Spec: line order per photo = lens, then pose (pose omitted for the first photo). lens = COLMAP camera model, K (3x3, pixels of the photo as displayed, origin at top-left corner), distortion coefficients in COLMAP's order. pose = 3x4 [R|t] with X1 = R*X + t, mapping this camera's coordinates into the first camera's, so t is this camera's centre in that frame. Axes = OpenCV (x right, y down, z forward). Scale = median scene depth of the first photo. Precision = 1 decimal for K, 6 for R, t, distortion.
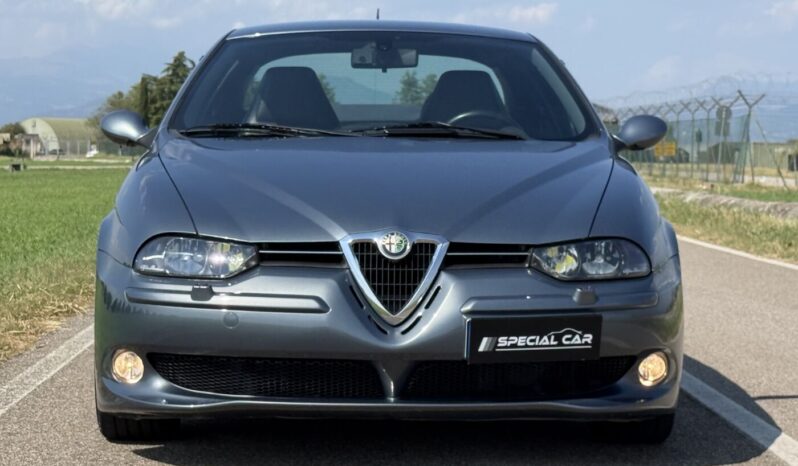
lens RADIAL K [[2219.3, 0, 401.6], [0, 2219.3, 227.0], [0, 0, 1]] dist [0.134013, 0.000000]
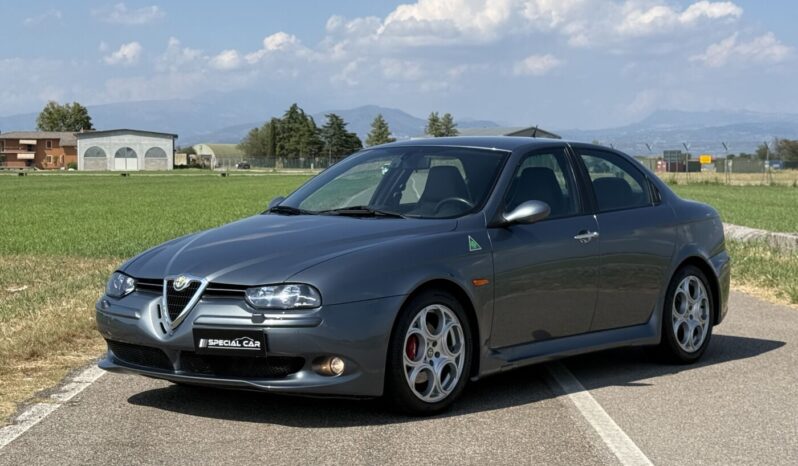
lens RADIAL K [[1611.5, 0, 399.5], [0, 1611.5, 229.9], [0, 0, 1]] dist [0.190439, 0.000000]
pose [[0.770042, 0.022406, -0.637600, 0.923986], [-0.031441, 0.999502, -0.002848, -0.034305], [0.637218, 0.022240, 0.770363, 0.138534]]
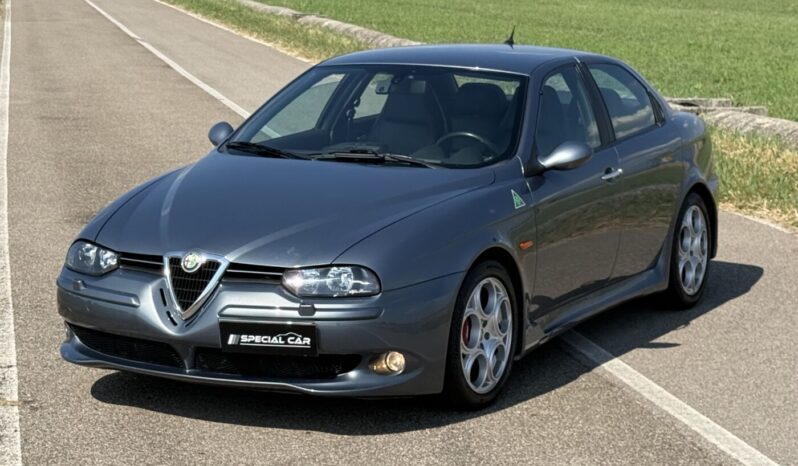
lens RADIAL K [[2016.0, 0, 417.5], [0, 2016.0, 241.7], [0, 0, 1]] dist [0.224823, 0.000000]
pose [[0.881990, 0.071084, -0.465876, 0.712251], [-0.029144, 0.994894, 0.096628, -0.131297], [0.470366, -0.071648, 0.879558, -0.053209]]
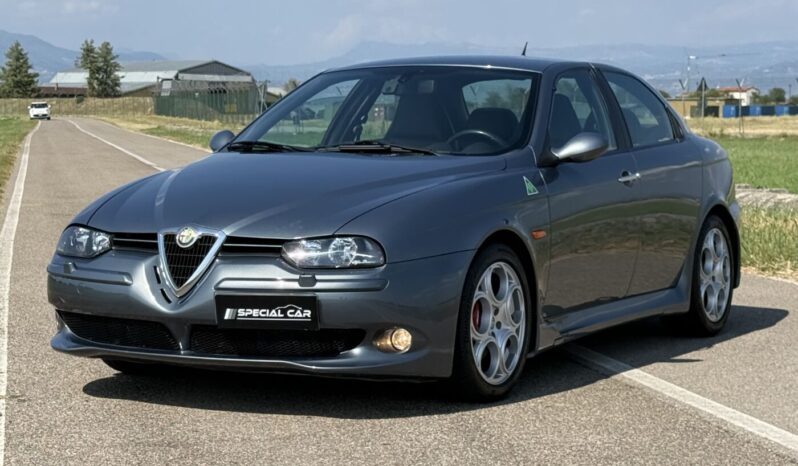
lens RADIAL K [[2016.0, 0, 400.4], [0, 2016.0, 239.8], [0, 0, 1]] dist [0.224823, 0.000000]
pose [[0.873822, 0.029413, -0.485356, 0.694379], [-0.024805, 0.999566, 0.015916, -0.012512], [0.485613, -0.001868, 0.874172, 0.001805]]
